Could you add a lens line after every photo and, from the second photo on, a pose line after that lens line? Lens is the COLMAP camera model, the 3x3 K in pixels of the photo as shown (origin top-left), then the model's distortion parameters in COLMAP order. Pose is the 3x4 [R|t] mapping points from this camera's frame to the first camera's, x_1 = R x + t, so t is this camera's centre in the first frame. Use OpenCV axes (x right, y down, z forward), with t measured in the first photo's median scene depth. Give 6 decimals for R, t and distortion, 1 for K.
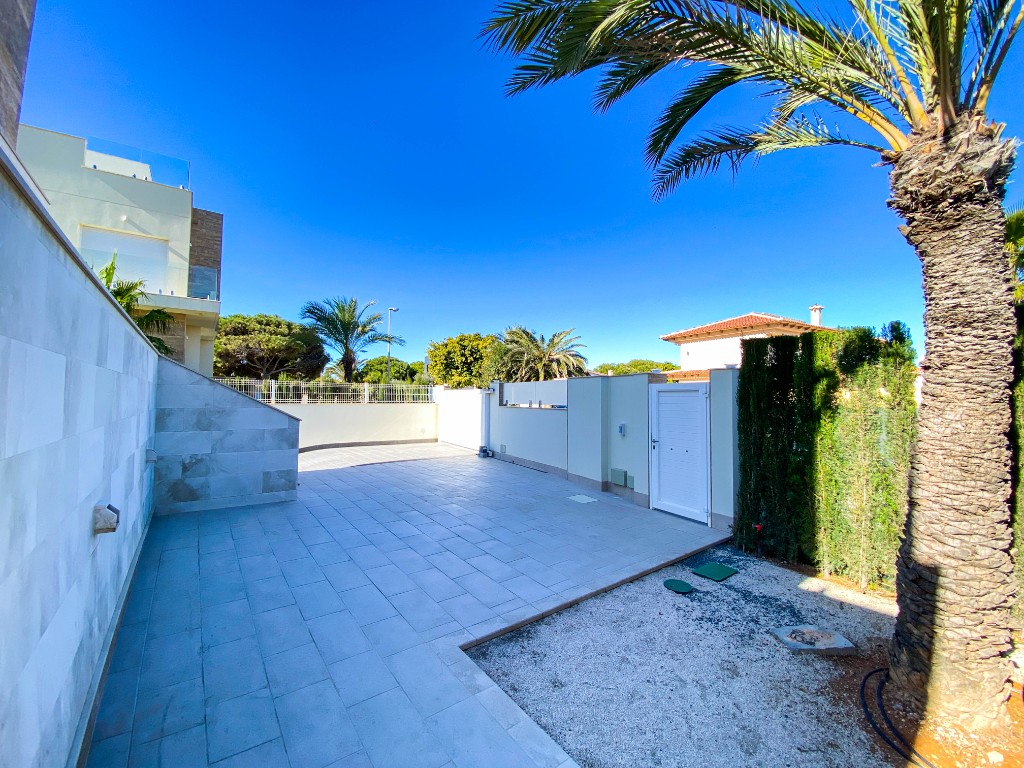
lens RADIAL K [[413.6, 0, 512.0], [0, 413.6, 384.0], [0, 0, 1]] dist [0.029299, -0.027520]
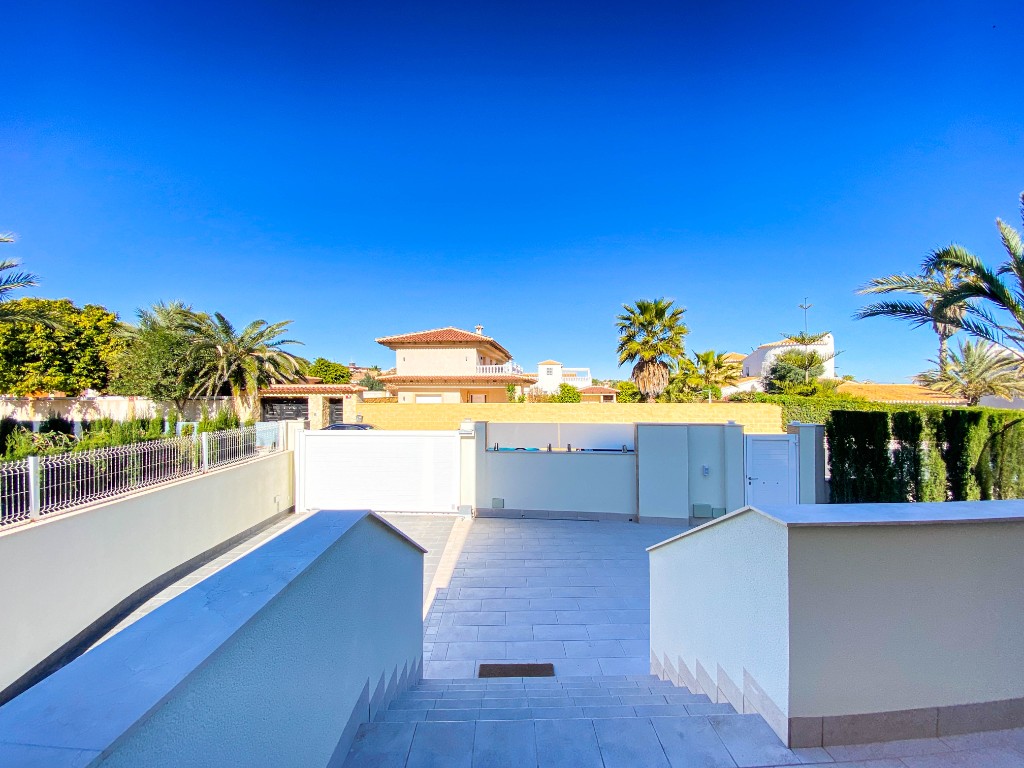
lens RADIAL K [[413.6, 0, 512.0], [0, 413.6, 384.0], [0, 0, 1]] dist [0.029299, -0.027520]
pose [[0.579523, -0.002779, 0.814951, -0.244468], [-0.021555, 0.999592, 0.018737, -0.035591], [-0.814671, -0.028425, 0.579226, 0.179976]]
